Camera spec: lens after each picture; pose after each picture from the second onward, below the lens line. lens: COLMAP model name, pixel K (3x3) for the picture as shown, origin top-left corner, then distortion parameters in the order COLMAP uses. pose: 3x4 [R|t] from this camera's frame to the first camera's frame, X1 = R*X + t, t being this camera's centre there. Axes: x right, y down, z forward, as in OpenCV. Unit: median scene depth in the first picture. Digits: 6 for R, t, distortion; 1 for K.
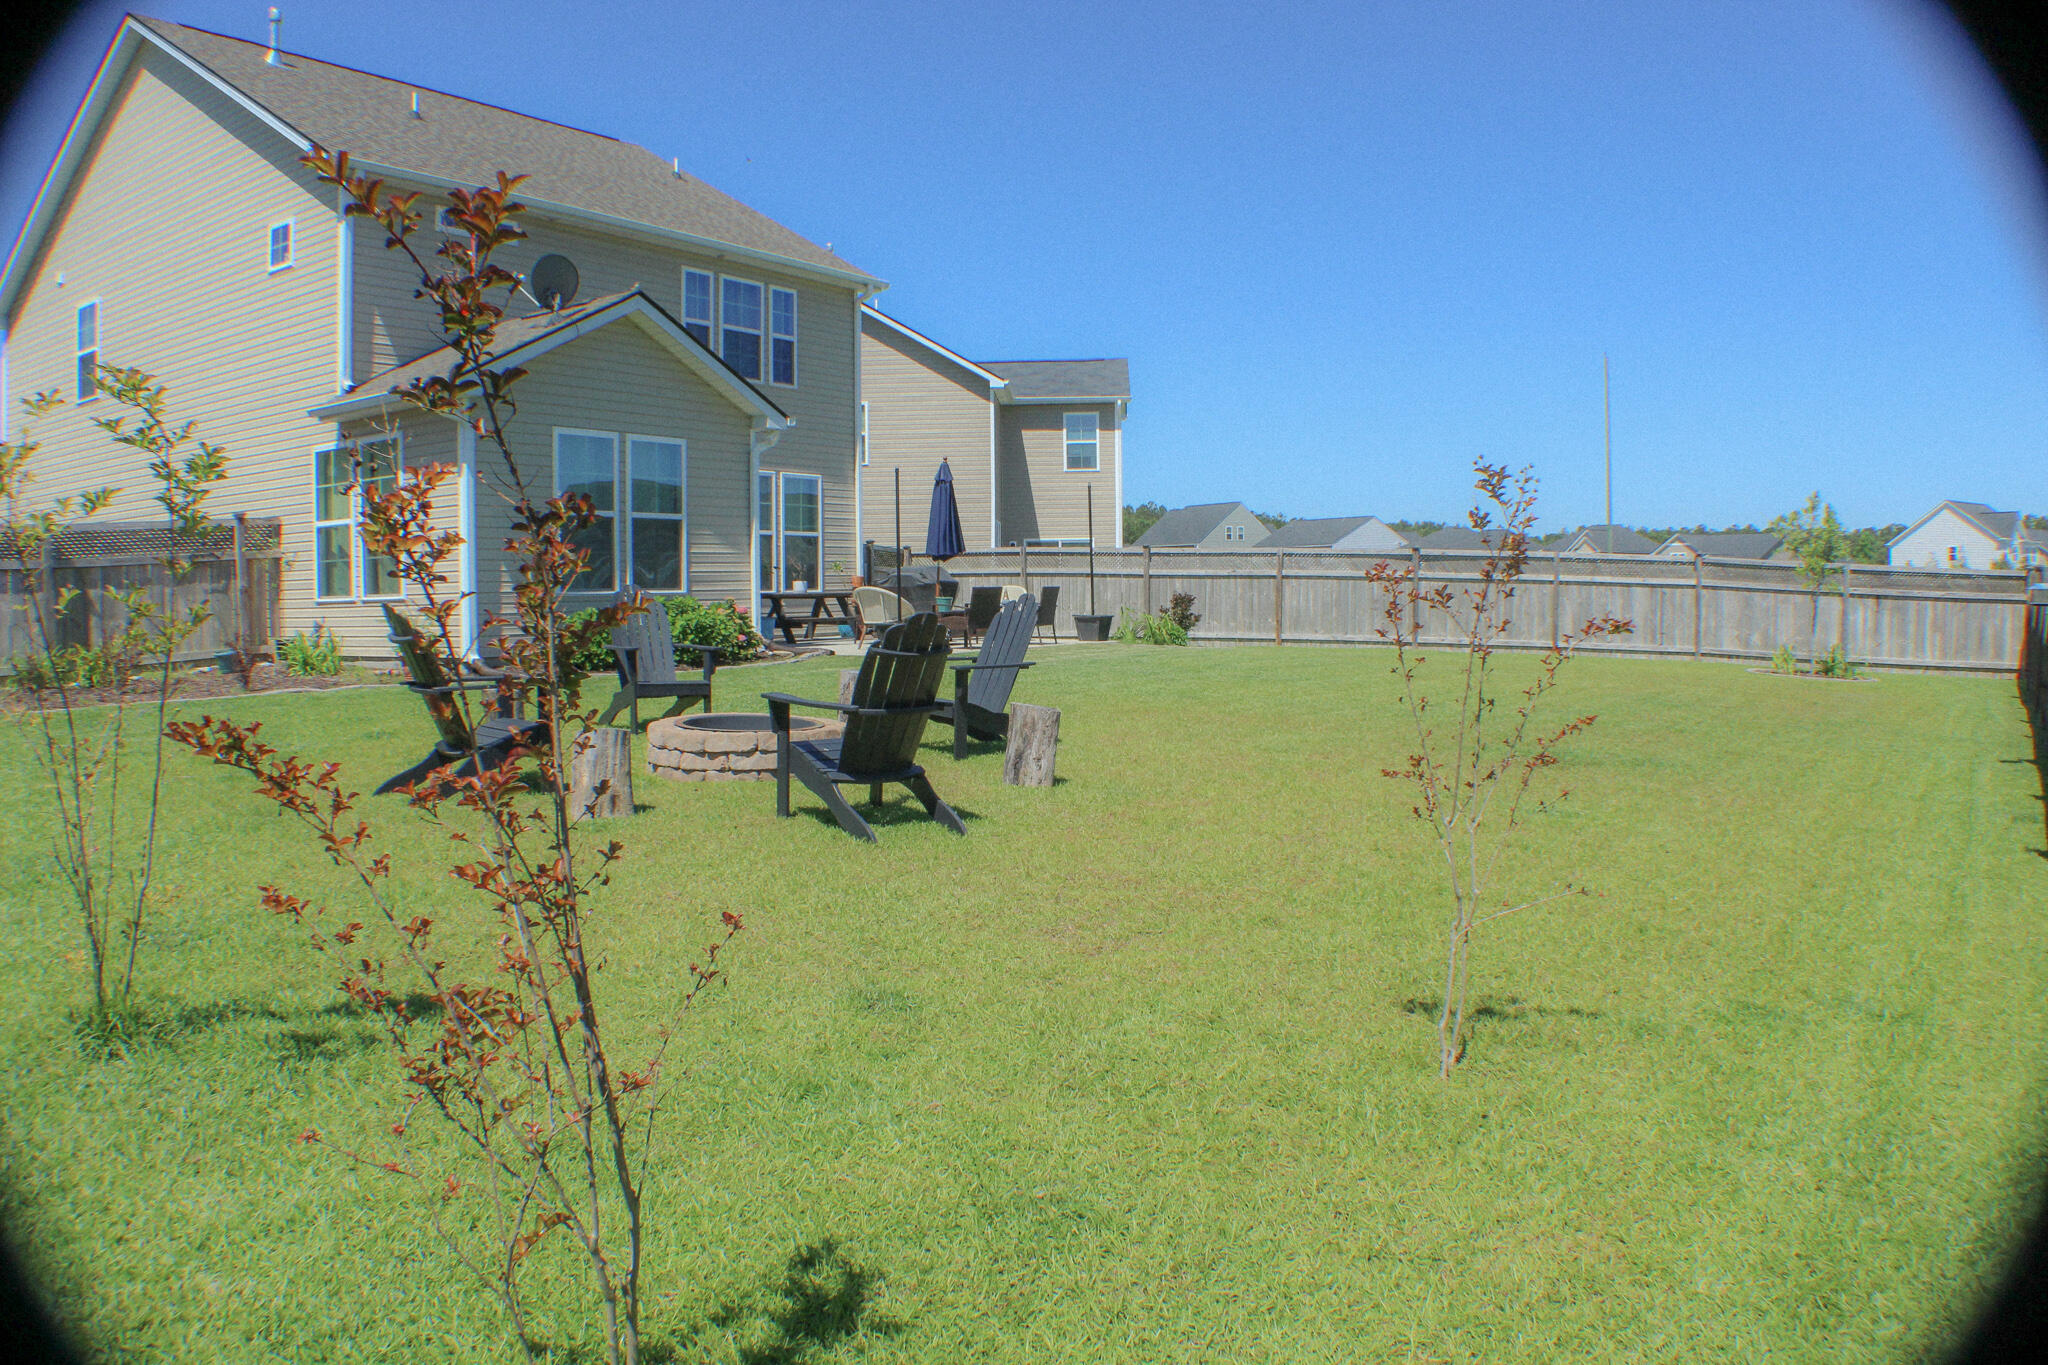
lens RADIAL K [[1452.7, 0, 1025.4], [0, 1452.7, 689.8], [0, 0, 1]] dist [-0.209086, 0.057454]
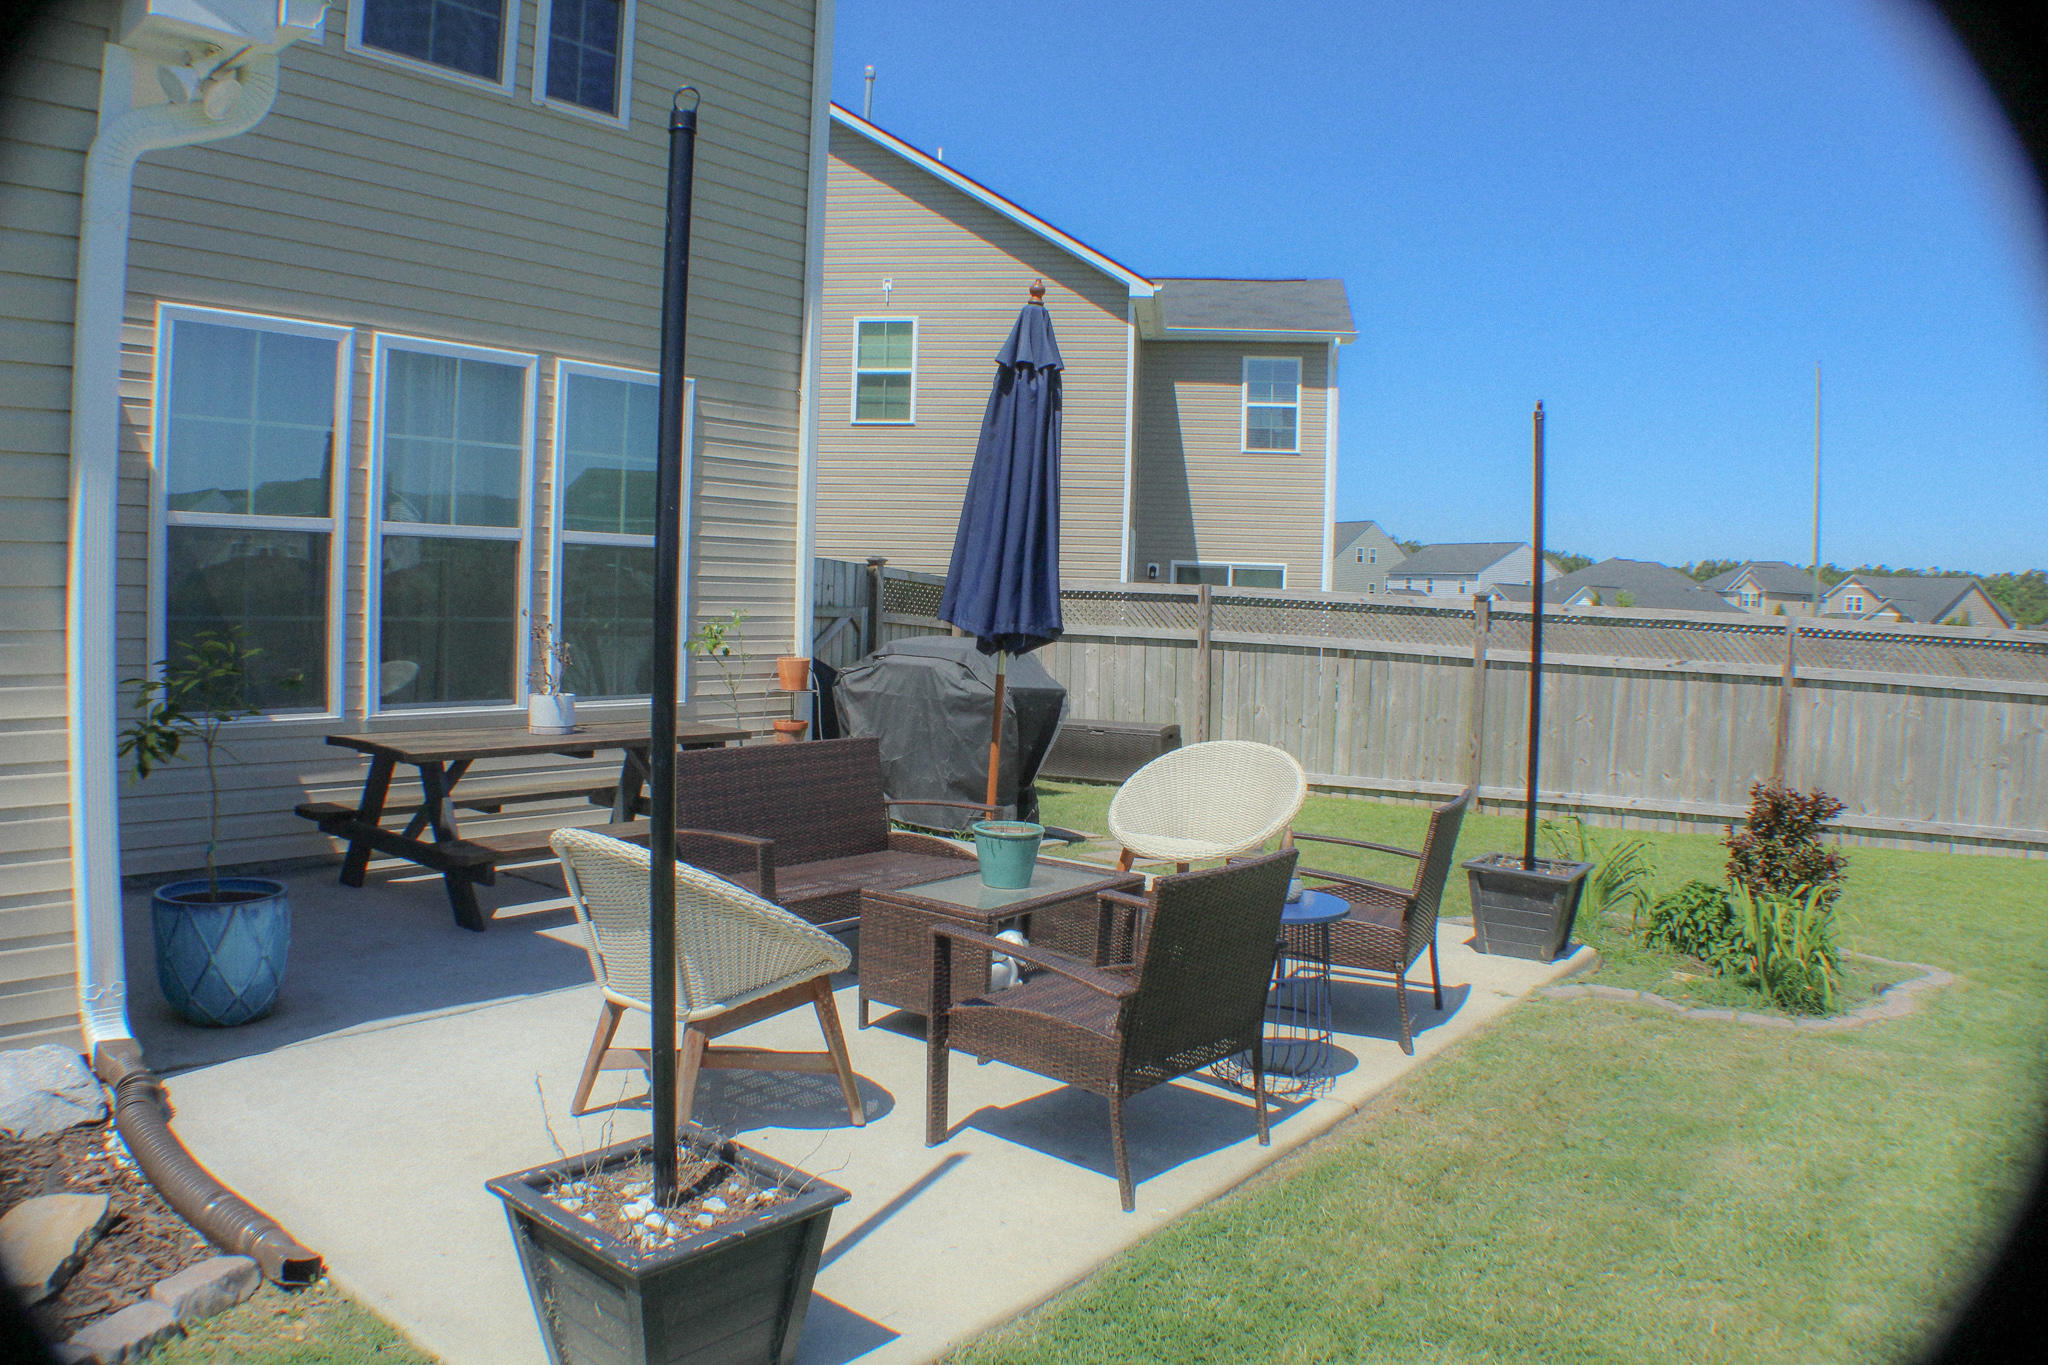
lens RADIAL K [[1452.7, 0, 1021.2], [0, 1452.7, 674.6], [0, 0, 1]] dist [-0.209086, 0.057454]
pose [[0.996569, 0.042646, -0.070931, -0.019555], [-0.043896, 0.998905, -0.016155, -0.045021], [0.070164, 0.019213, 0.997350, 0.402485]]
